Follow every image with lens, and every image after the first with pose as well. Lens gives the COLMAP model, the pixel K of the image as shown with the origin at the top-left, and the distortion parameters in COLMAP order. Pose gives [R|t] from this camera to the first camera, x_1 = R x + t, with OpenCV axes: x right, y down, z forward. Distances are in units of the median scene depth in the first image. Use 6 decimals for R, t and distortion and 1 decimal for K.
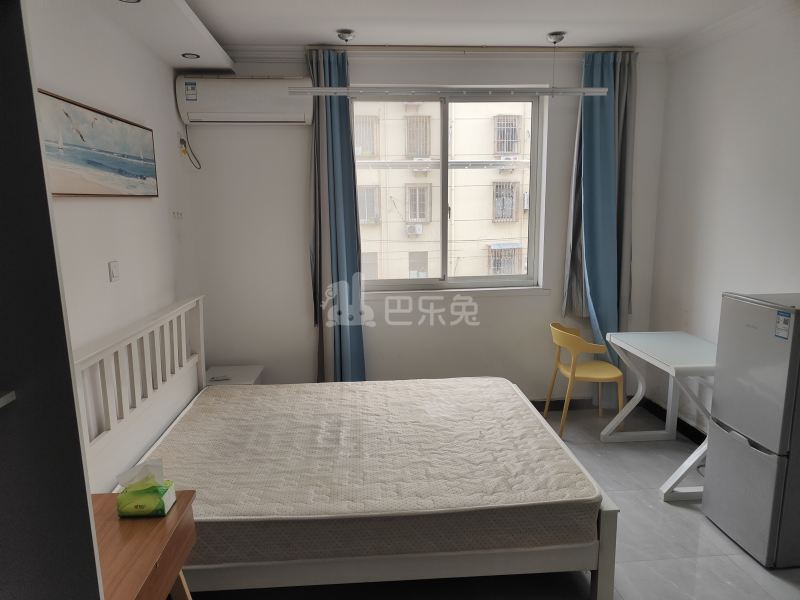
lens RADIAL K [[551.4, 0, 397.6], [0, 551.4, 306.9], [0, 0, 1]] dist [0.028348, -0.001187]
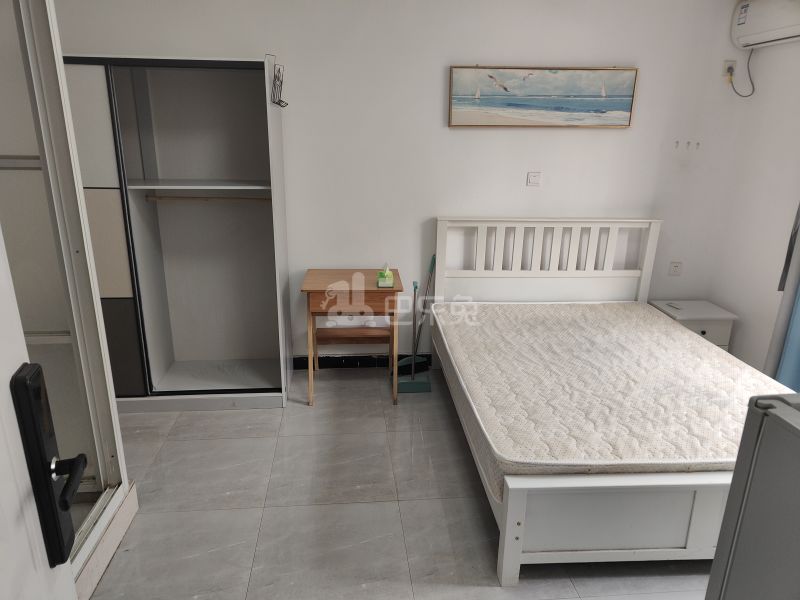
lens RADIAL K [[558.2, 0, 396.4], [0, 558.2, 311.8], [0, 0, 1]] dist [0.003129, 0.007251]
pose [[0.001937, 0.321820, -0.946799, 0.873324], [-0.196492, 0.928466, 0.315186, -0.114953], [0.980503, 0.185428, 0.065034, 0.527119]]
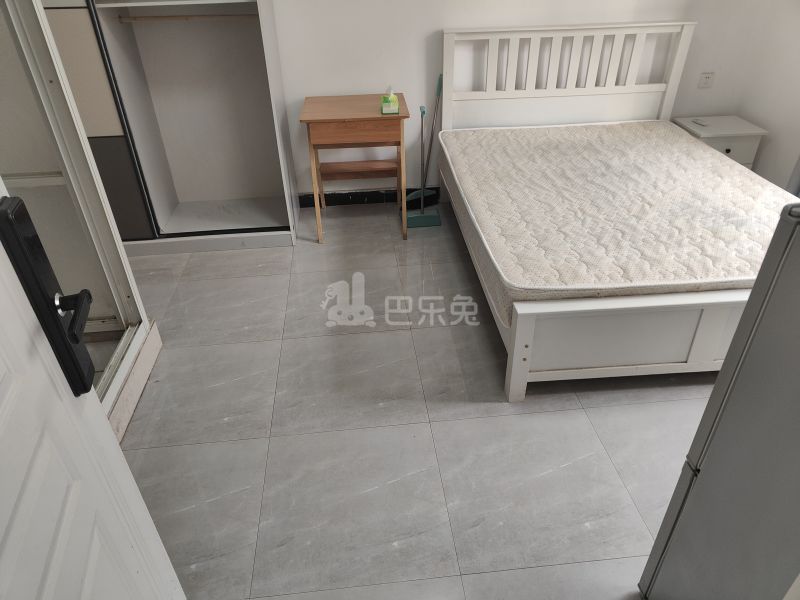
lens RADIAL K [[556.0, 0, 400.0], [0, 556.0, 300.0], [0, 0, 1]] dist [0.017172, 0.002130]
pose [[0.008814, 0.562025, -0.827073, 0.860769], [-0.160369, 0.817194, 0.553603, -0.101060], [0.987018, 0.127757, 0.097334, 0.530837]]
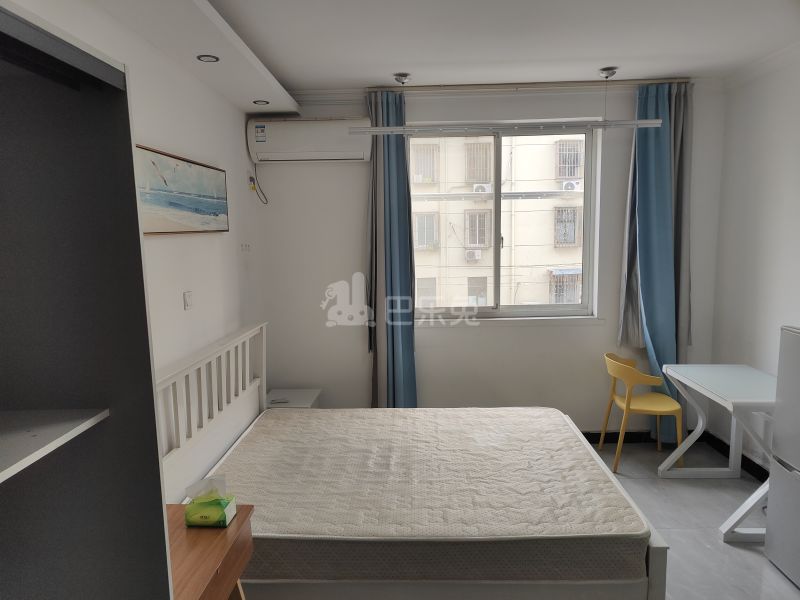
lens RADIAL K [[556.0, 0, 400.0], [0, 556.0, 300.0], [0, 0, 1]] dist [0.017172, 0.002130]
pose [[0.994525, 0.005214, -0.104367, 0.016947], [-0.011089, 0.998381, -0.055791, -0.007556], [0.103907, 0.056643, 0.992973, -0.040014]]
